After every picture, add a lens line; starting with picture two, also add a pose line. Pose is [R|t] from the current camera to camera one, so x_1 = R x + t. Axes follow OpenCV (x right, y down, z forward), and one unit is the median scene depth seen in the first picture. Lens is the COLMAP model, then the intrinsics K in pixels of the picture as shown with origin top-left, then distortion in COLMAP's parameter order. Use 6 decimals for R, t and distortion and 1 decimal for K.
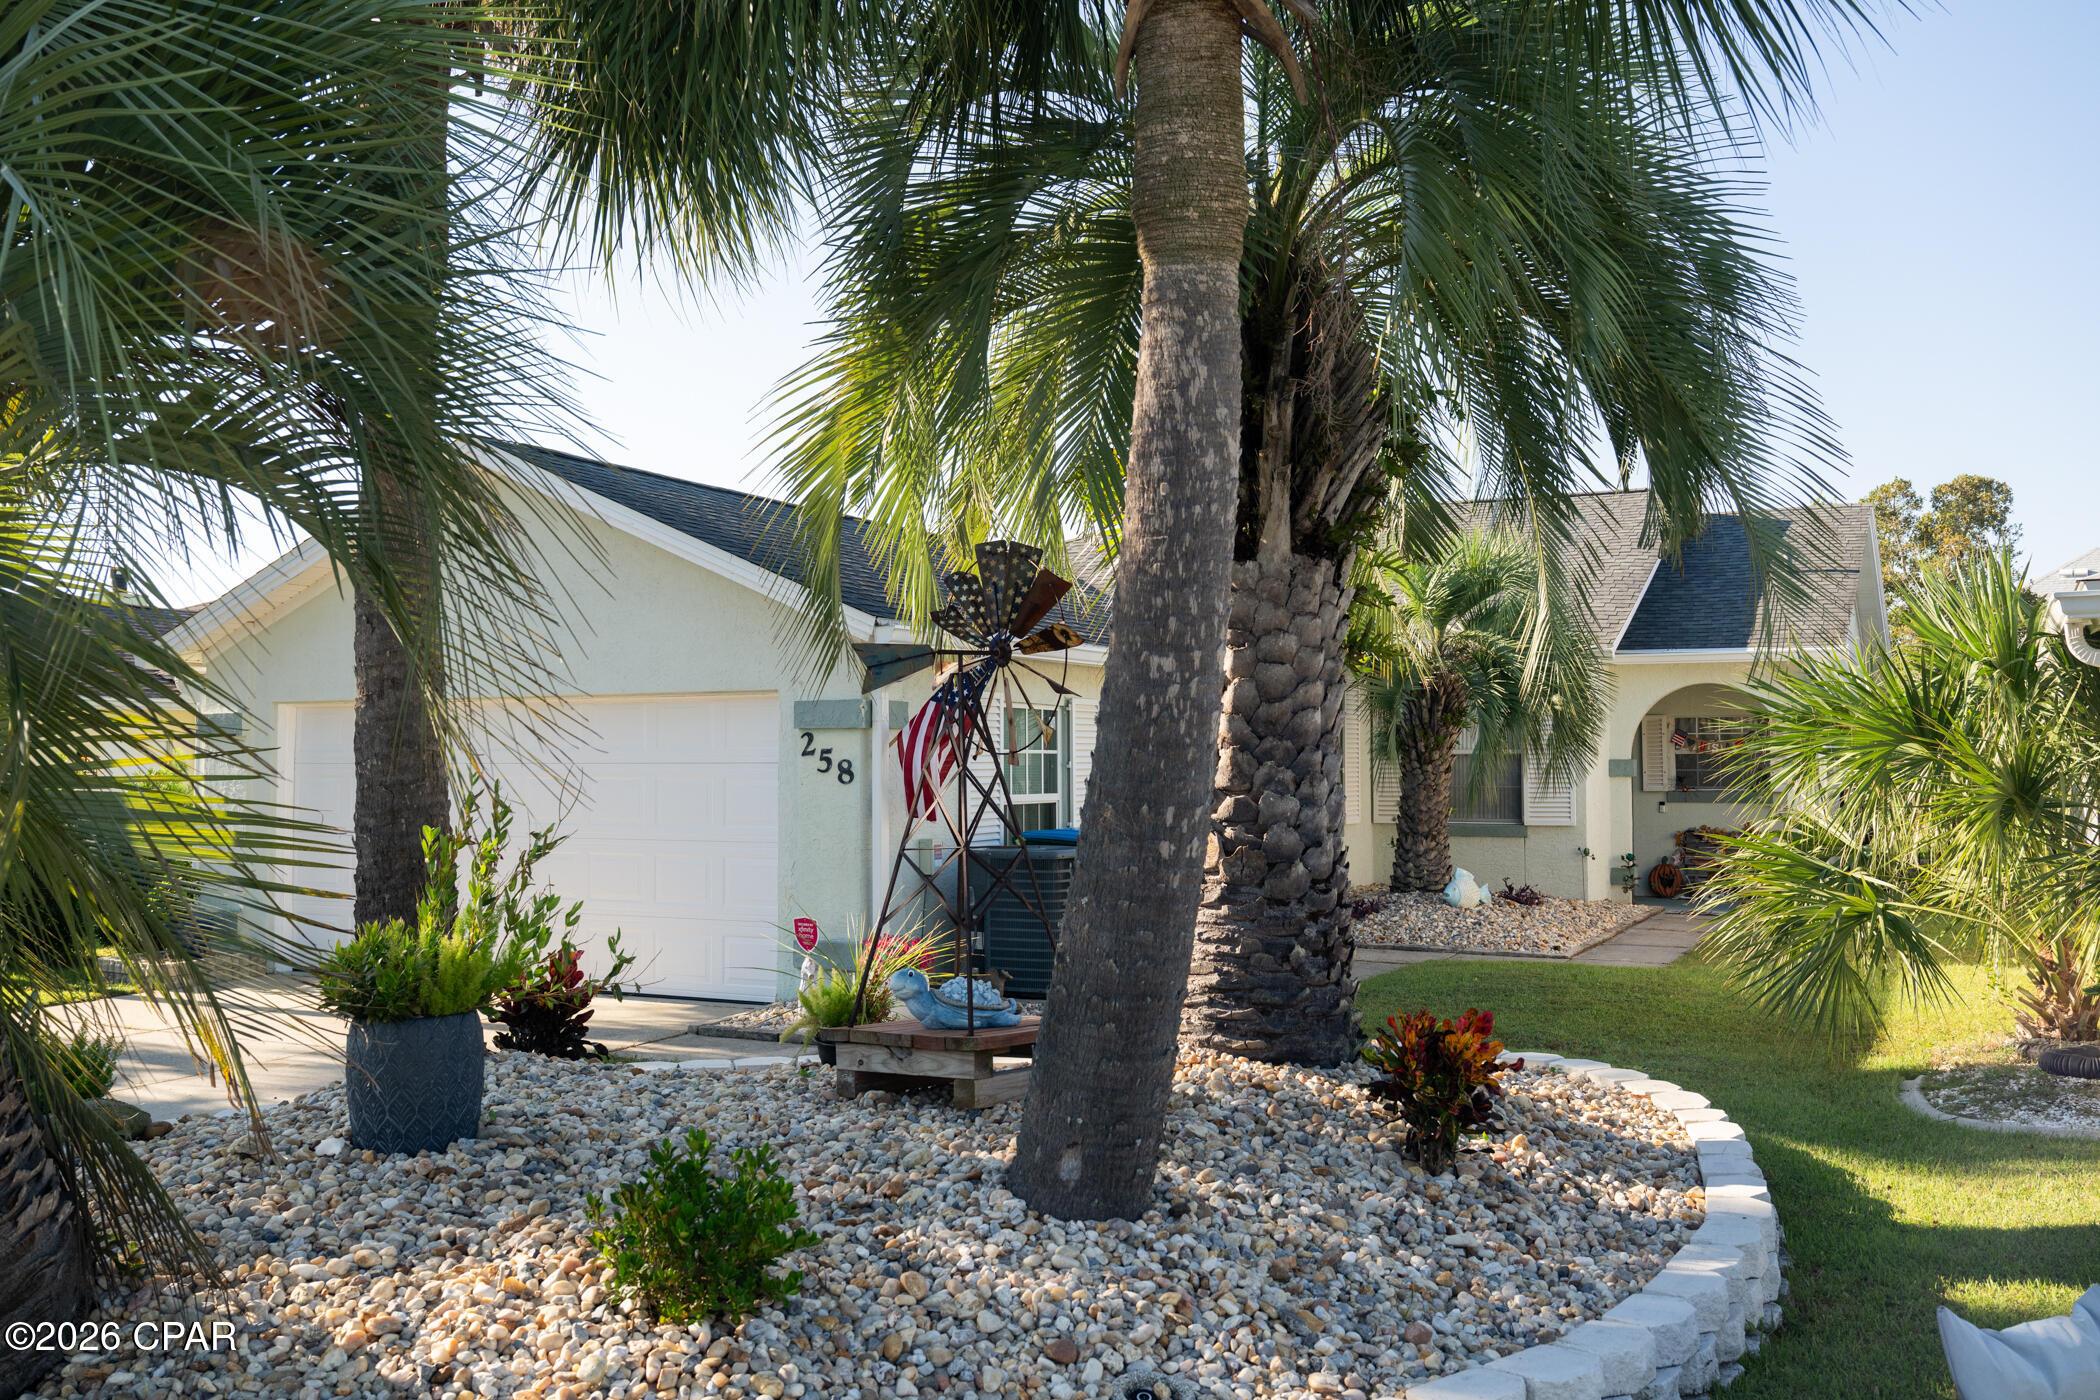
lens RADIAL K [[1814.9, 0, 1054.6], [0, 1814.9, 691.1], [0, 0, 1]] dist [-0.011390, -0.011144]
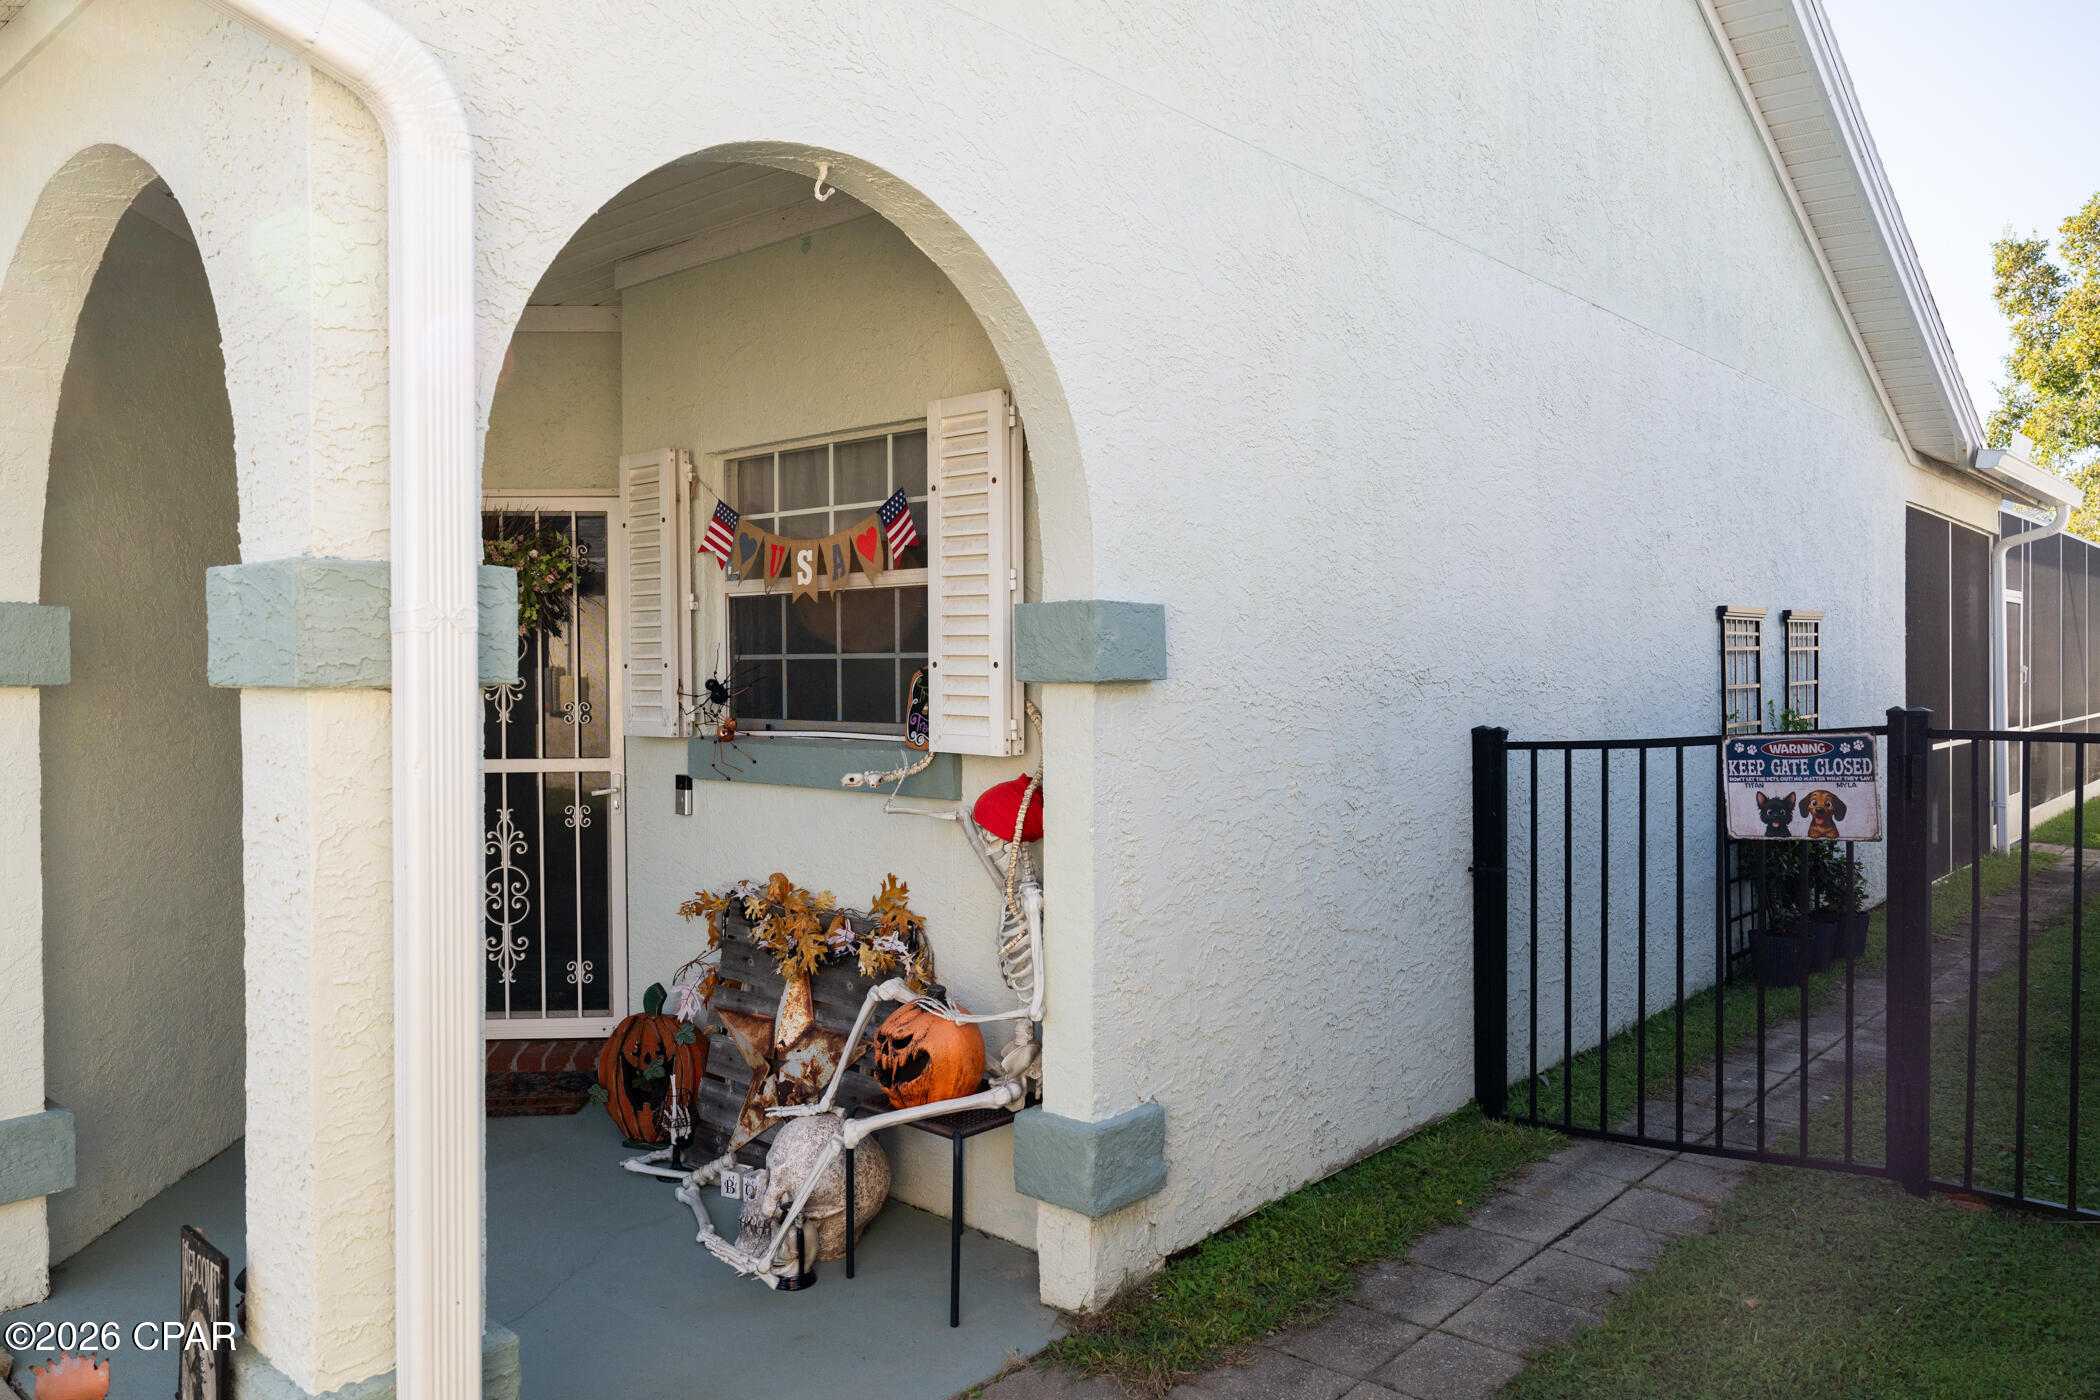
lens RADIAL K [[1476.6, 0, 1043.2], [0, 1476.6, 679.9], [0, 0, 1]] dist [-0.004913, 0.004997]
pose [[0.969298, 0.000939, -0.245887, 1.434562], [0.012402, 0.998533, 0.052701, 0.117079], [0.245576, -0.054132, 0.967865, 2.607485]]
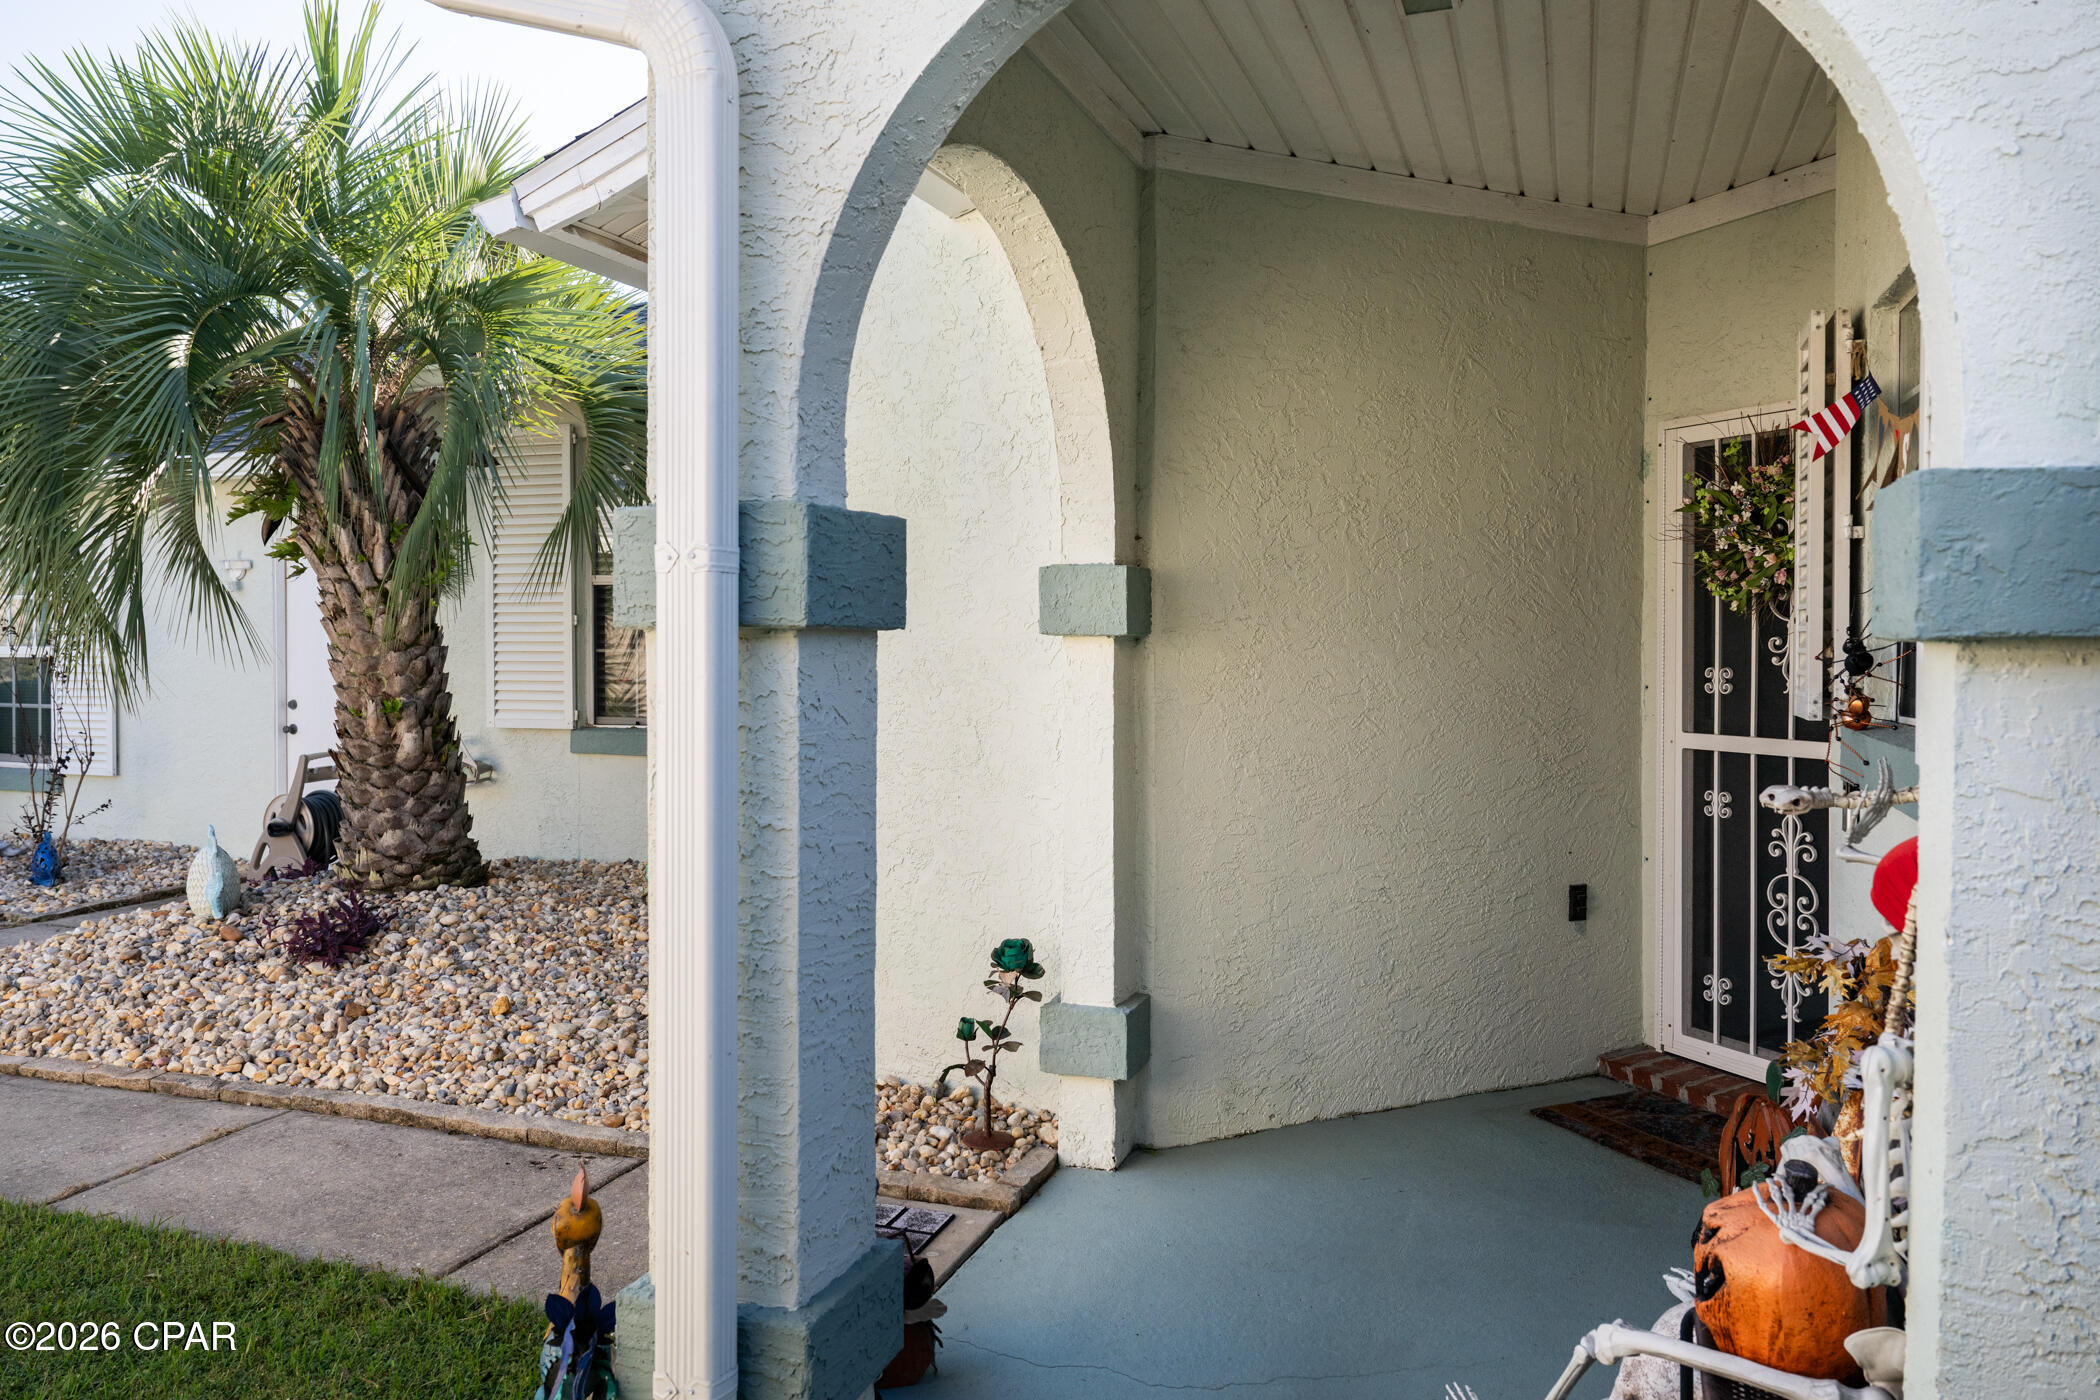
lens RADIAL K [[1476.6, 0, 1041.4], [0, 1476.6, 663.7], [0, 0, 1]] dist [-0.004913, 0.004997]
pose [[0.118529, 0.021915, -0.992709, 1.556035], [0.039366, 0.998867, 0.026751, 0.136970], [0.992170, -0.042250, 0.117532, 2.932972]]
